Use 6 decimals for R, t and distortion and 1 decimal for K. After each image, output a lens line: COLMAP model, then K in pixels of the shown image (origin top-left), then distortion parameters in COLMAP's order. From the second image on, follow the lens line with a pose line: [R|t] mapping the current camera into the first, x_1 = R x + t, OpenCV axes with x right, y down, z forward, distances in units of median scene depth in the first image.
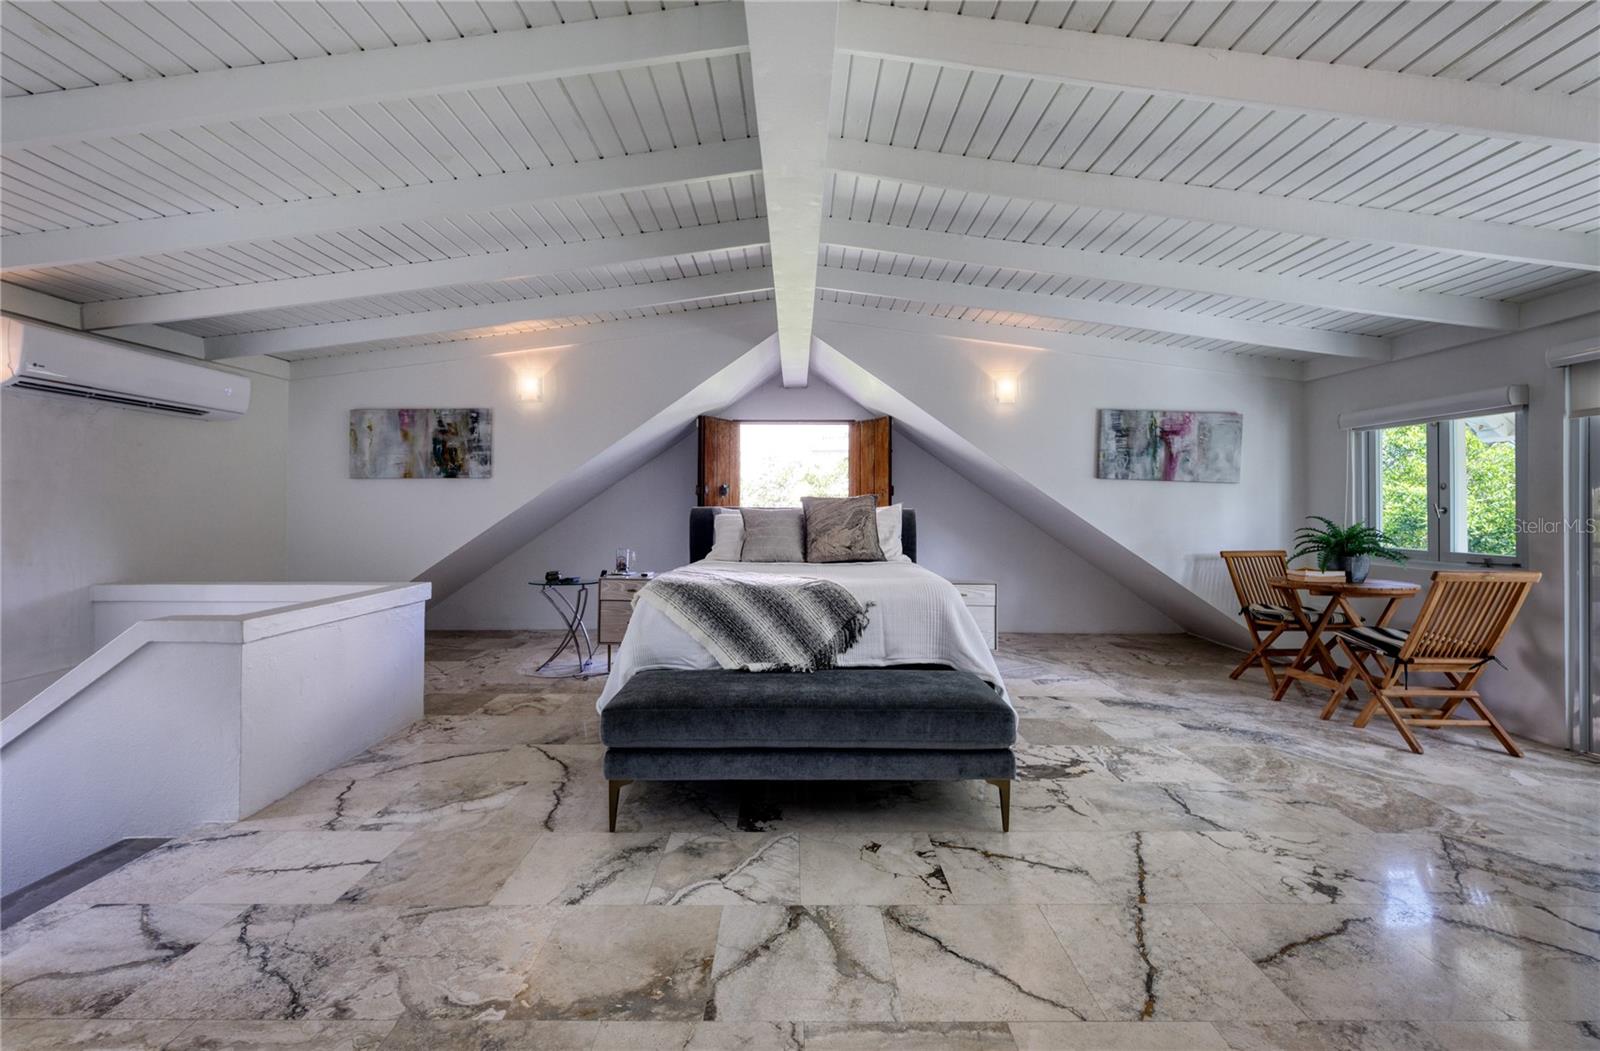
lens RADIAL K [[683.8, 0, 798.5], [0, 683.8, 497.1], [0, 0, 1]] dist [0.000305, 0.000001]
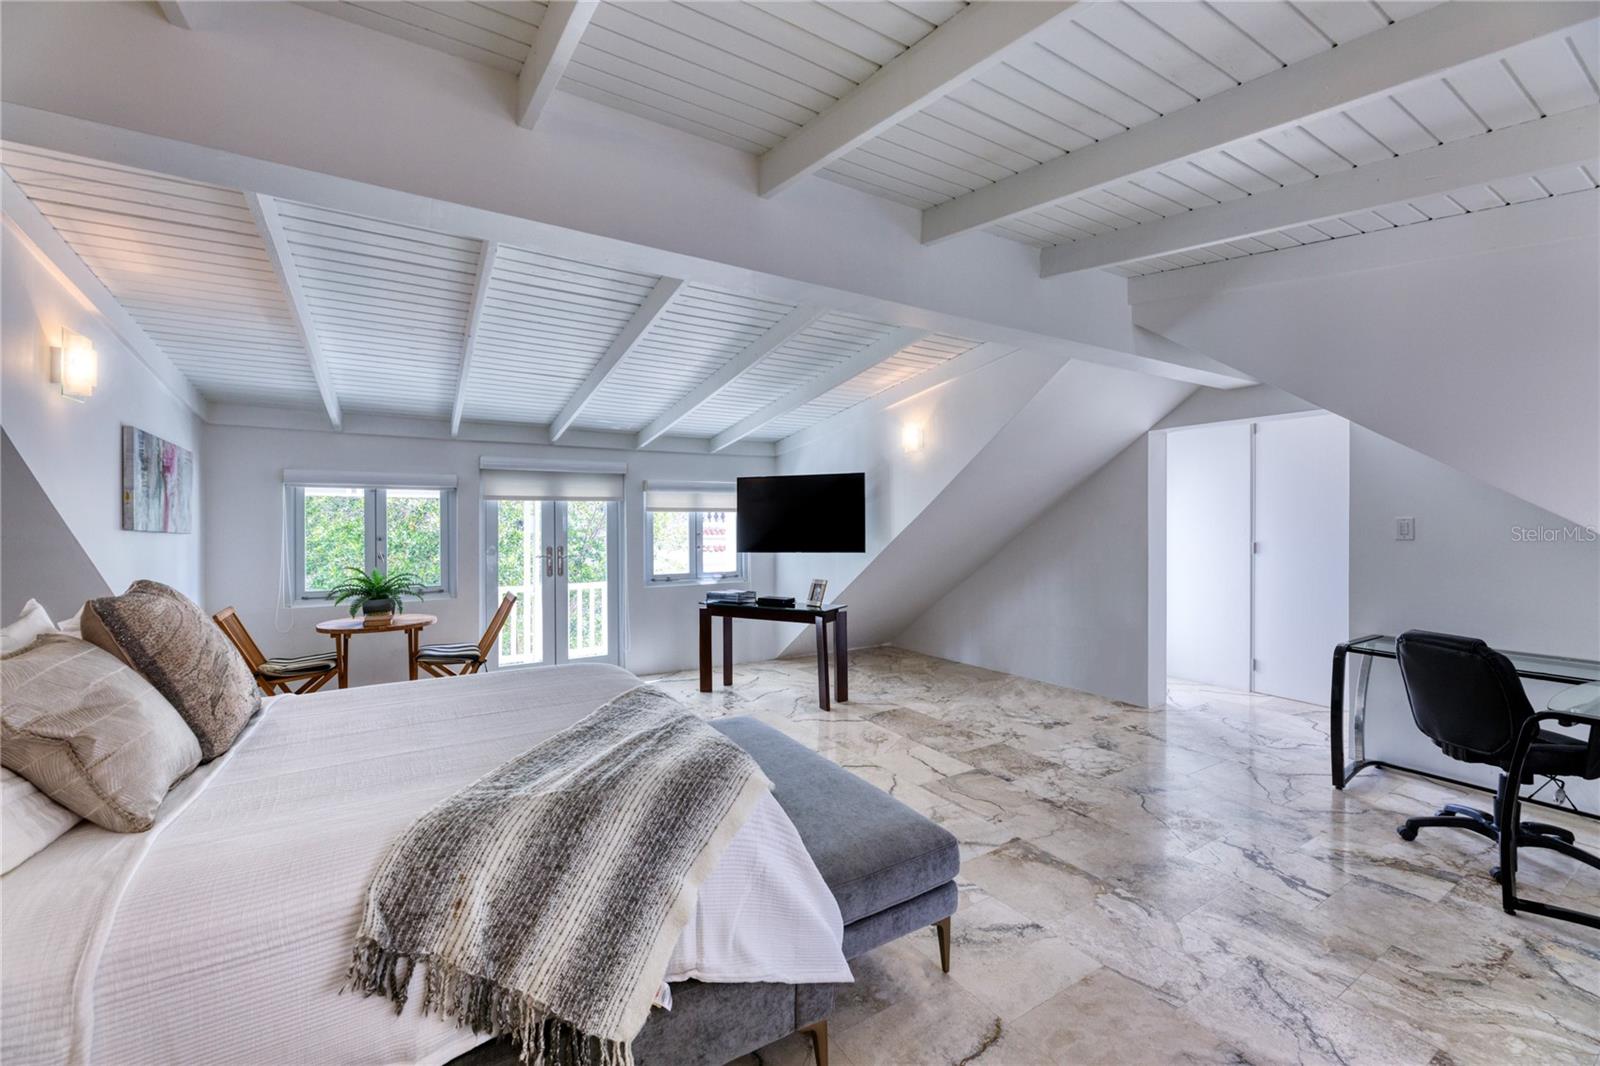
lens RADIAL K [[662.1, 0, 800.0], [0, 662.1, 533.0], [0, 0, 1]] dist [-0.029441, 0.000031]
pose [[-0.530725, -0.009186, 0.847495, -0.550081], [-0.005671, 0.999957, 0.007287, -0.042518], [-0.847525, -0.000938, -0.530754, 1.012117]]
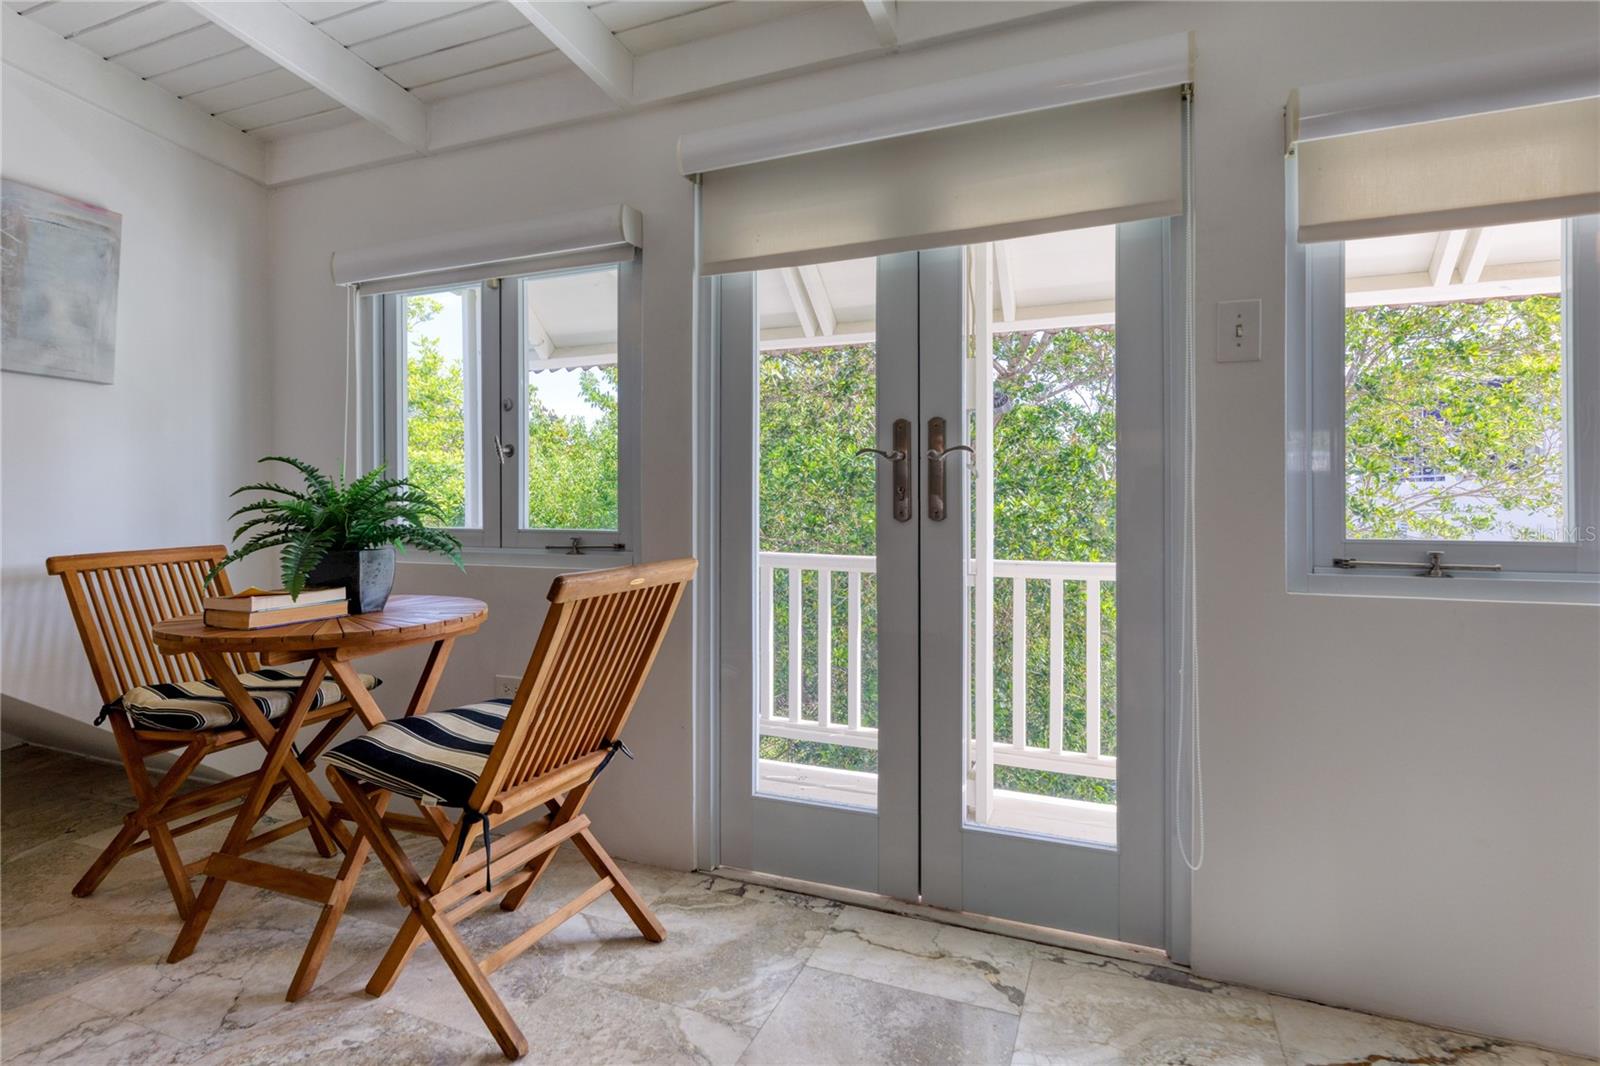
lens RADIAL K [[848.6, 0, 771.8], [0, 848.6, 483.7], [0, 0, 1]] dist [-0.000619, 0.000669]
pose [[0.410107, -0.003315, 0.912031, 0.444177], [-0.004201, 0.999976, 0.005524, 0.042936], [-0.912028, -0.006097, 0.410083, 0.563359]]
